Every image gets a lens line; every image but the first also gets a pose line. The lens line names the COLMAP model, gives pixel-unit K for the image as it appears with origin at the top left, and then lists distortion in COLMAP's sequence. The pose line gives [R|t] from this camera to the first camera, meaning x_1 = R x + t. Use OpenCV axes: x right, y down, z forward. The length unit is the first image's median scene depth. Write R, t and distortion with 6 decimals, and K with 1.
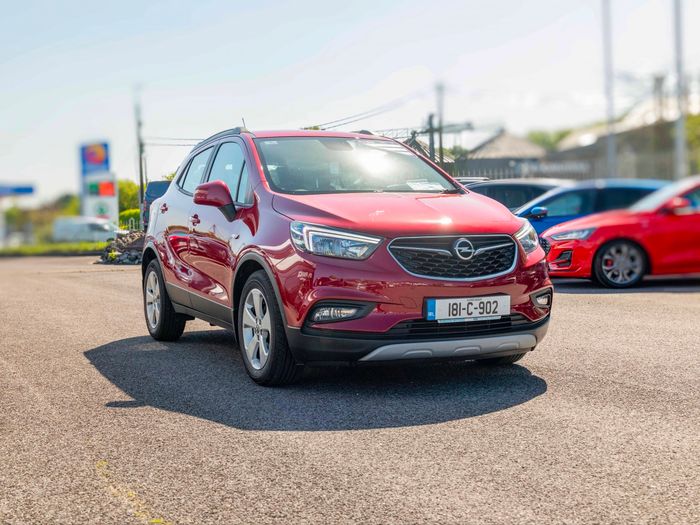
lens RADIAL K [[896.3, 0, 350.0], [0, 896.3, 262.5], [0, 0, 1]] dist [-0.021055, -0.010463]
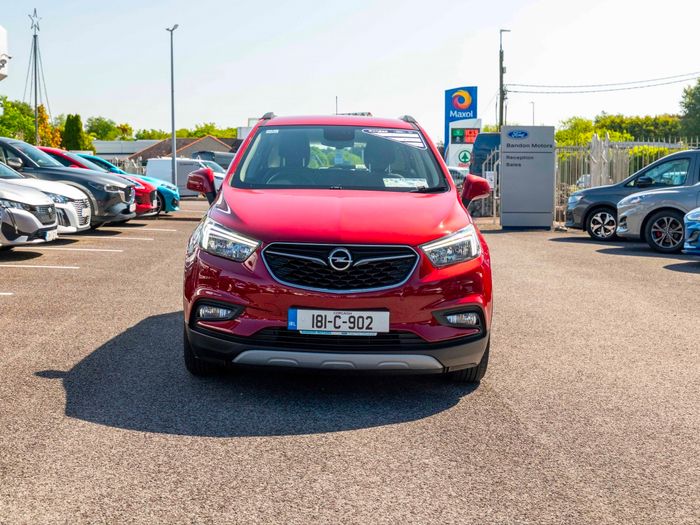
lens RADIAL K [[939.8, 0, 350.0], [0, 939.8, 262.5], [0, 0, 1]] dist [-0.007808, -0.029789]
pose [[0.910922, 0.081021, -0.404544, 0.543665], [-0.059328, 0.996061, 0.065898, -0.078140], [0.408290, -0.036027, 0.912141, 0.093285]]
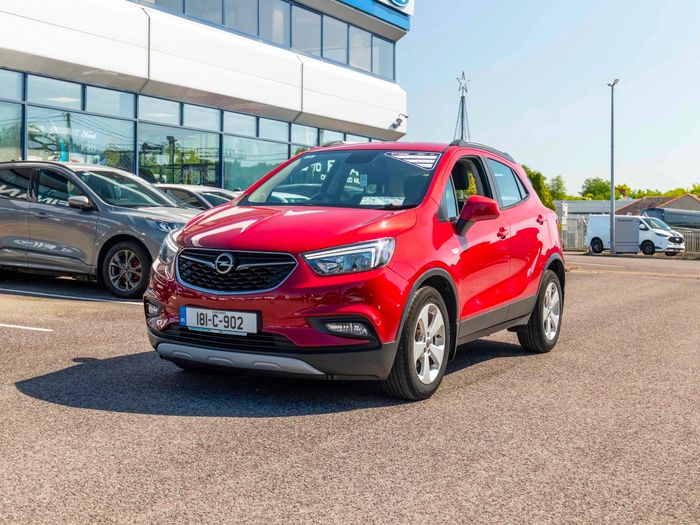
lens RADIAL K [[948.2, 0, 350.0], [0, 948.2, 262.5], [0, 0, 1]] dist [-0.019928, -0.010471]
pose [[0.609961, 0.075516, -0.788825, 1.081269], [-0.075476, 0.996460, 0.037031, -0.067232], [0.788829, 0.036950, 0.613501, 0.446800]]
